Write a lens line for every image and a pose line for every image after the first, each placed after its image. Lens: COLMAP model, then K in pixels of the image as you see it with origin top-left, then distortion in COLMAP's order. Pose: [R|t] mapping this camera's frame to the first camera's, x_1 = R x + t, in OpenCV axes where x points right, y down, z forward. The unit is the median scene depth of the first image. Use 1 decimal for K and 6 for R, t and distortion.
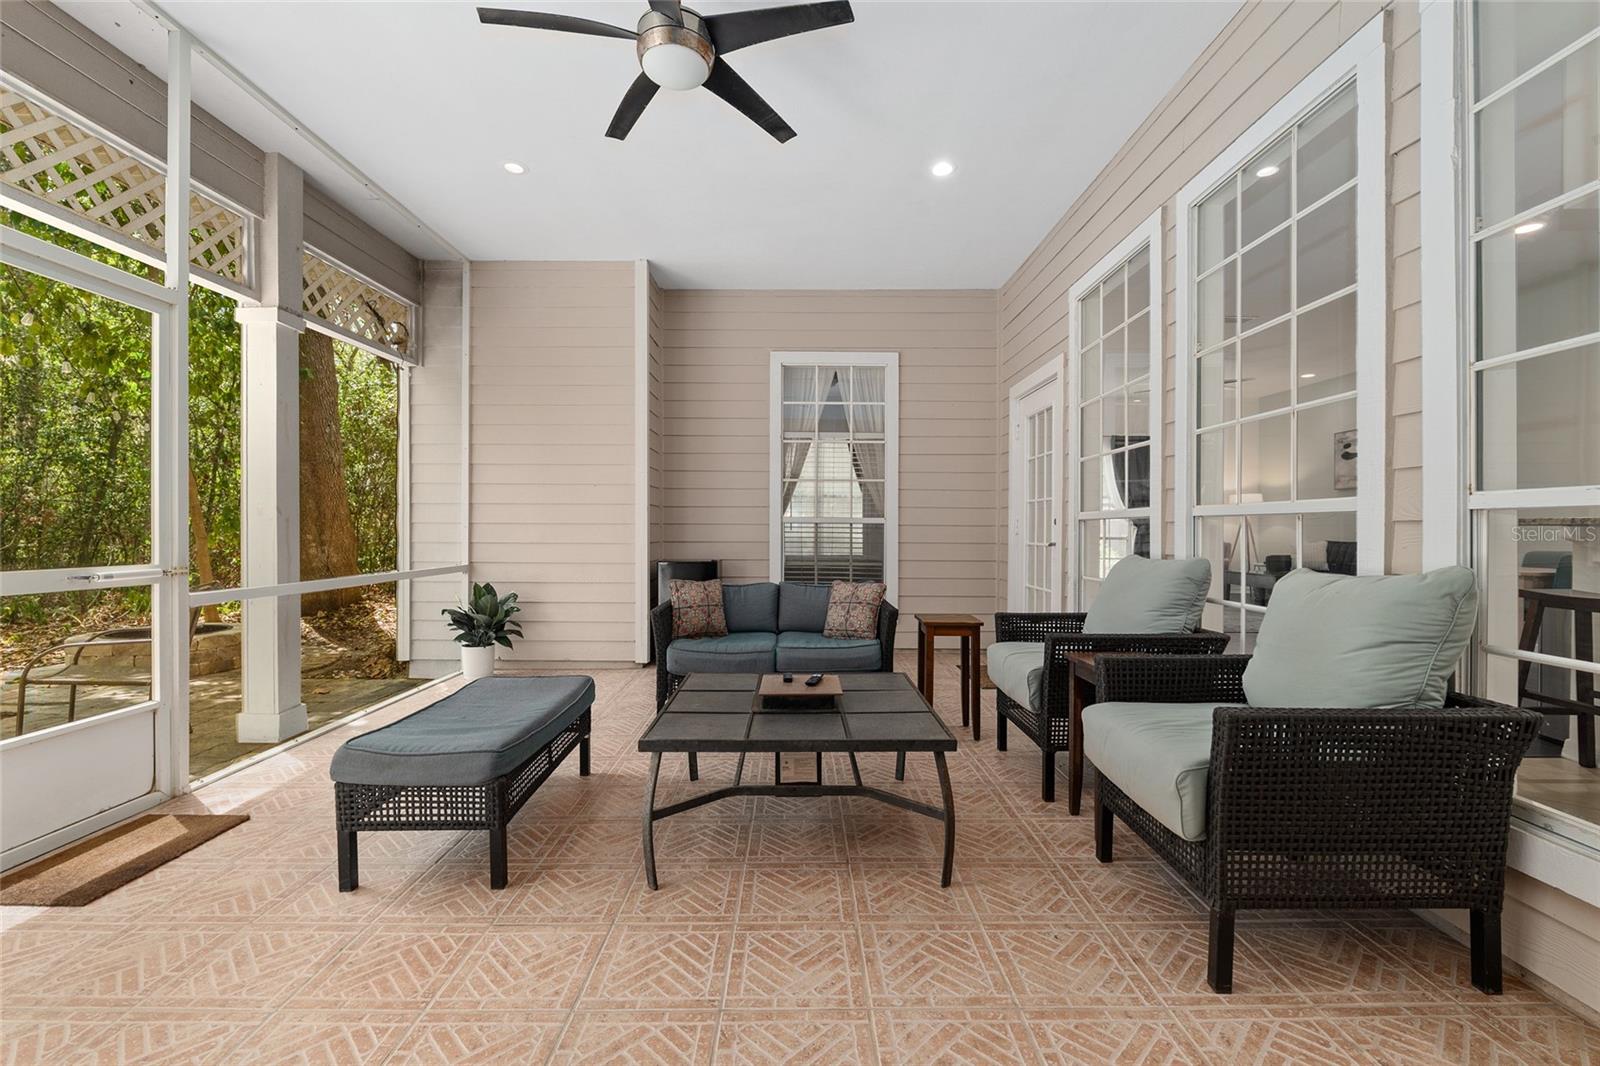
lens RADIAL K [[689.3, 0, 808.3], [0, 689.3, 530.3], [0, 0, 1]] dist [-0.005665, -0.000794]
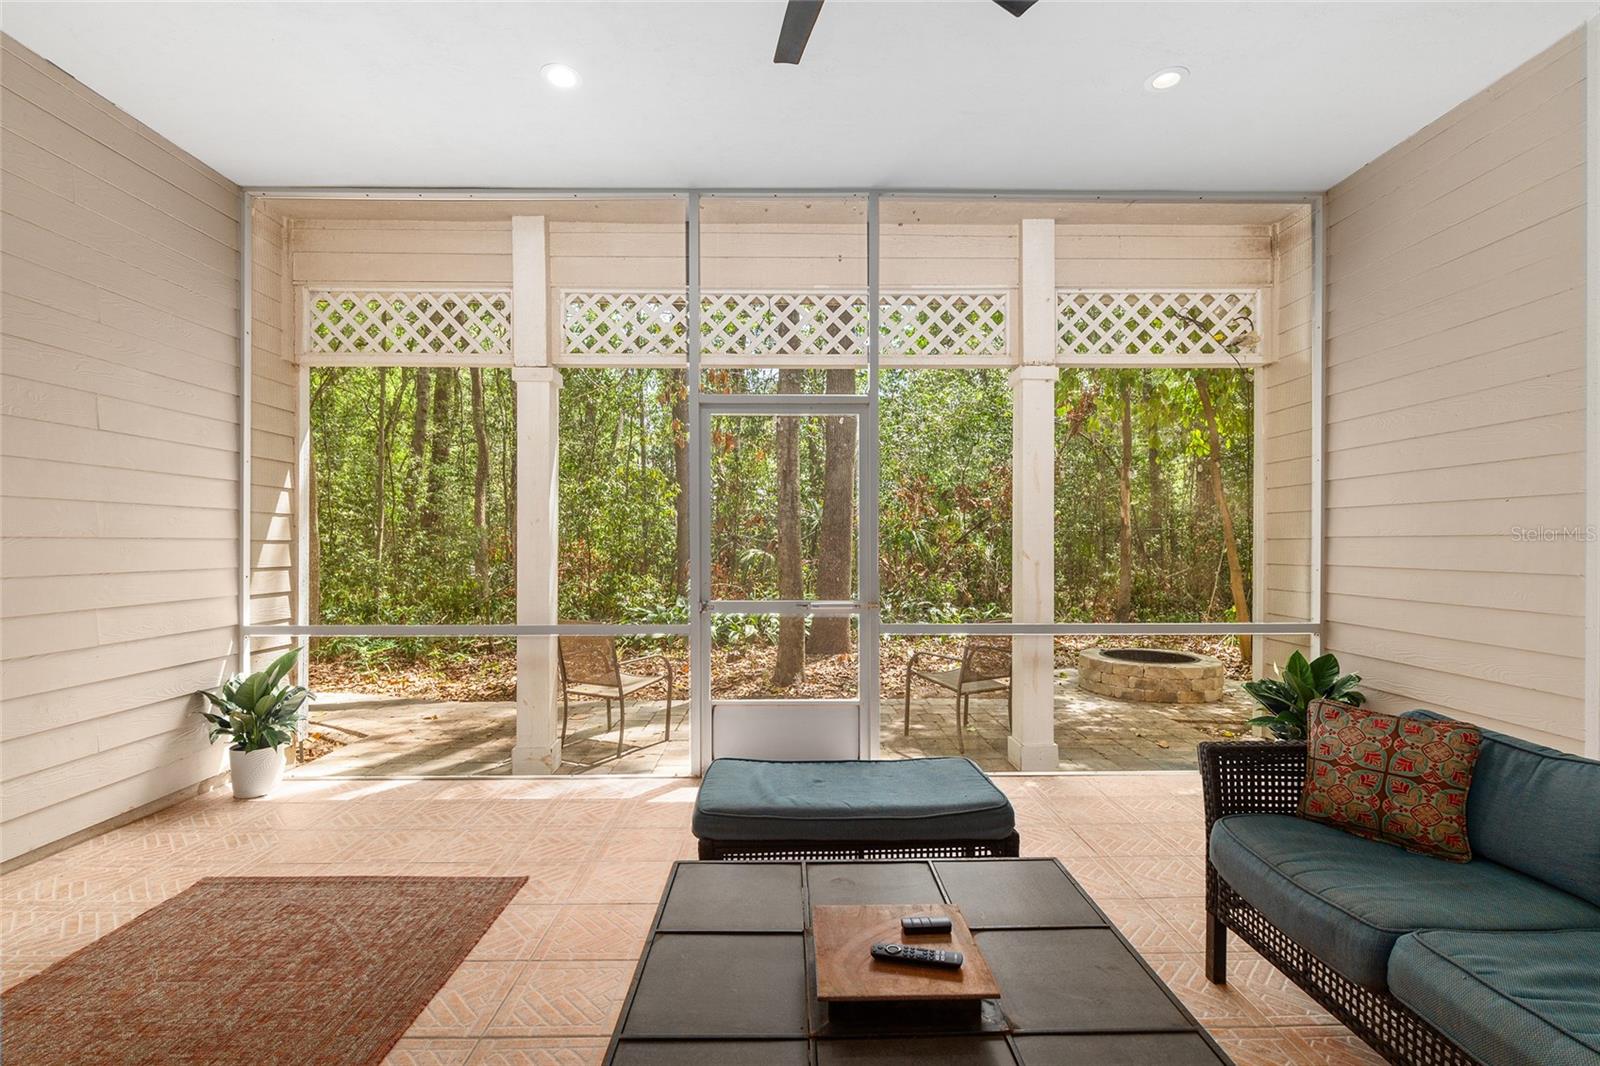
lens RADIAL K [[689.3, 0, 784.0], [0, 689.3, 561.4], [0, 0, 1]] dist [-0.005665, -0.000794]
pose [[0.012218, 0.022199, -0.999679, 0.300966], [-0.003034, 0.999750, 0.022163, -0.041161], [0.999921, 0.002763, 0.012282, 0.581282]]
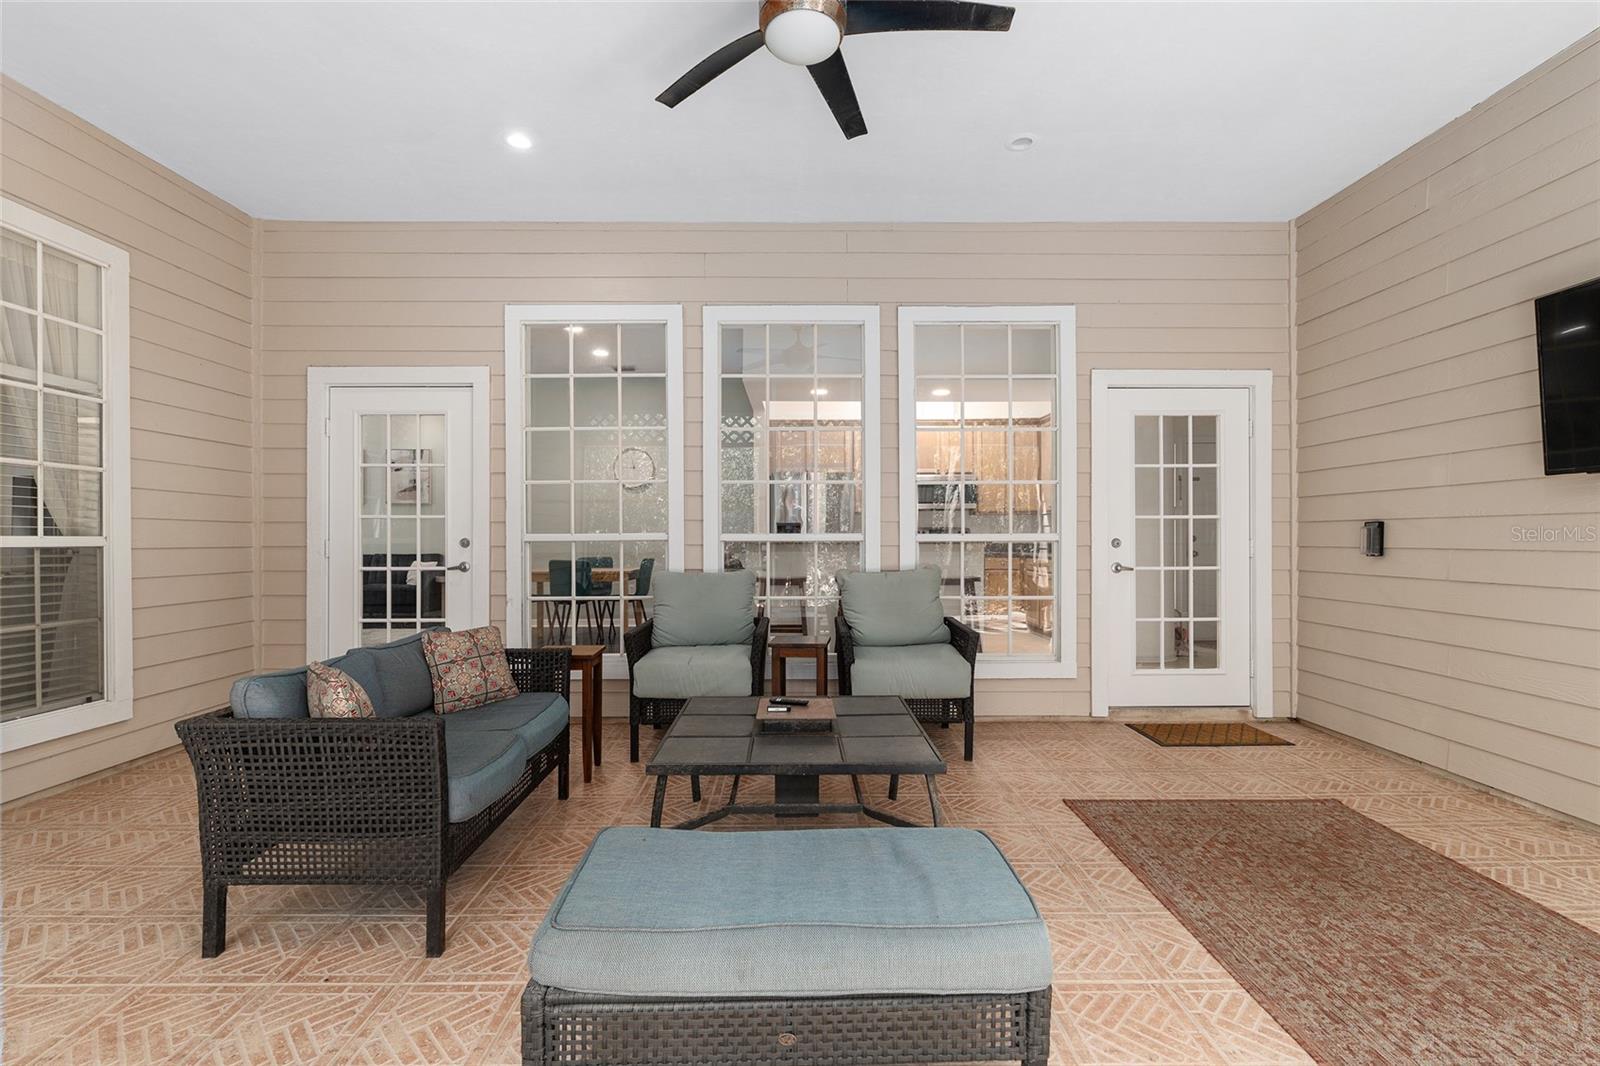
lens RADIAL K [[693.7, 0, 810.4], [0, 693.7, 543.8], [0, 0, 1]] dist [-0.003098, 0.000216]
pose [[0.006258, -0.012976, 0.999896, -0.684500], [0.003560, 0.999910, 0.012954, -0.025923], [-0.999974, 0.003479, 0.006304, 0.626469]]
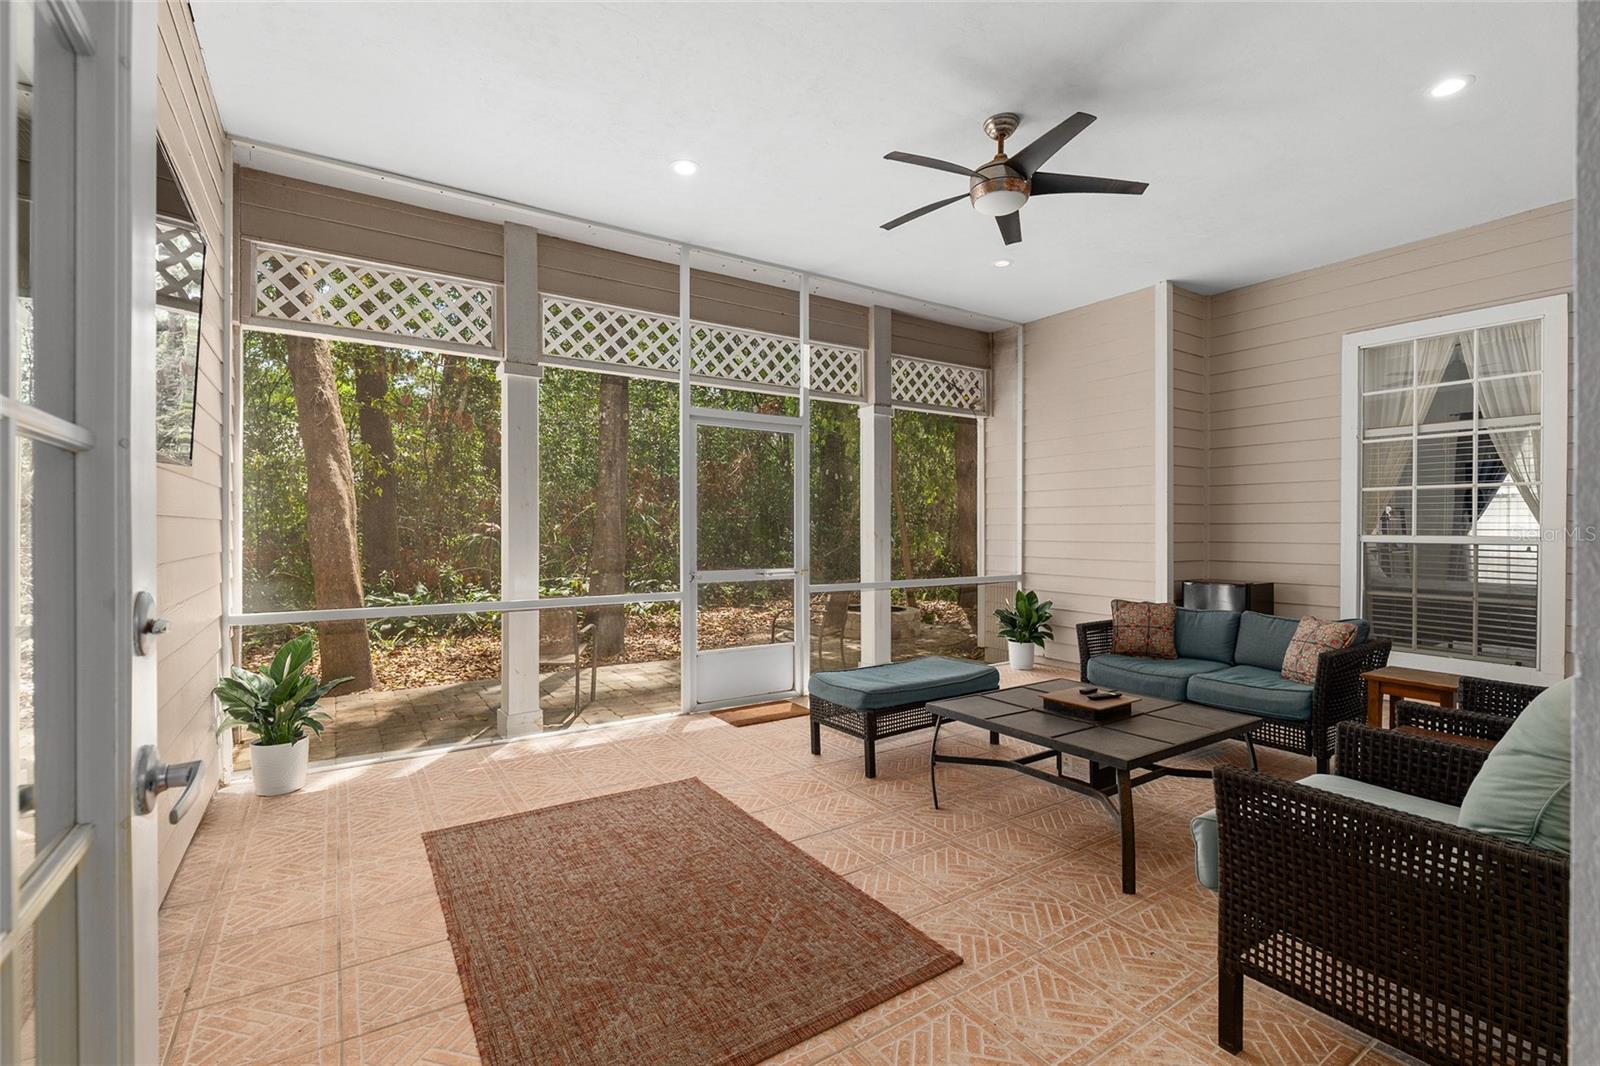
lens RADIAL K [[689.3, 0, 765.2], [0, 689.3, 543.6], [0, 0, 1]] dist [-0.005665, -0.000794]
pose [[0.524728, 0.010533, -0.851205, 0.427063], [-0.001034, 0.999931, 0.011736, -0.027954], [0.851270, -0.005278, 0.524702, -0.033831]]
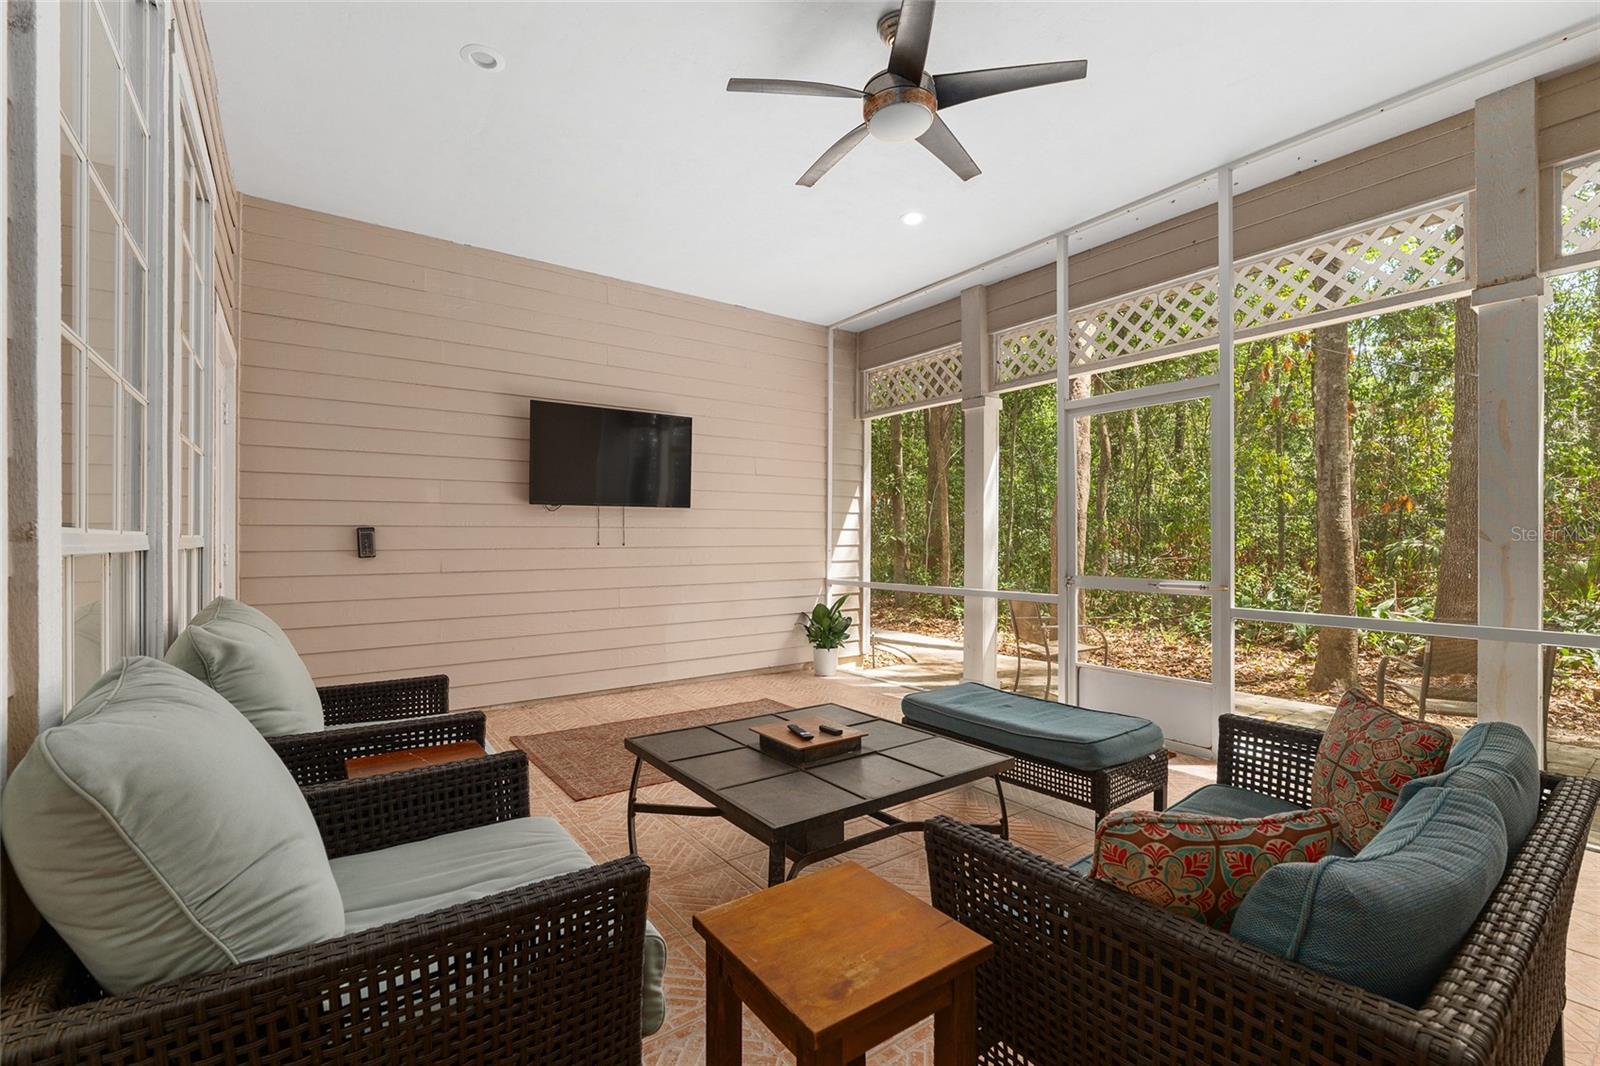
lens RADIAL K [[689.3, 0, 798.6], [0, 689.3, 534.8], [0, 0, 1]] dist [-0.005665, -0.000794]
pose [[-0.816357, -0.002617, -0.577541, 0.355353], [-0.001071, 0.999995, -0.003018, -0.027608], [0.577546, -0.001845, -0.816356, 1.141885]]
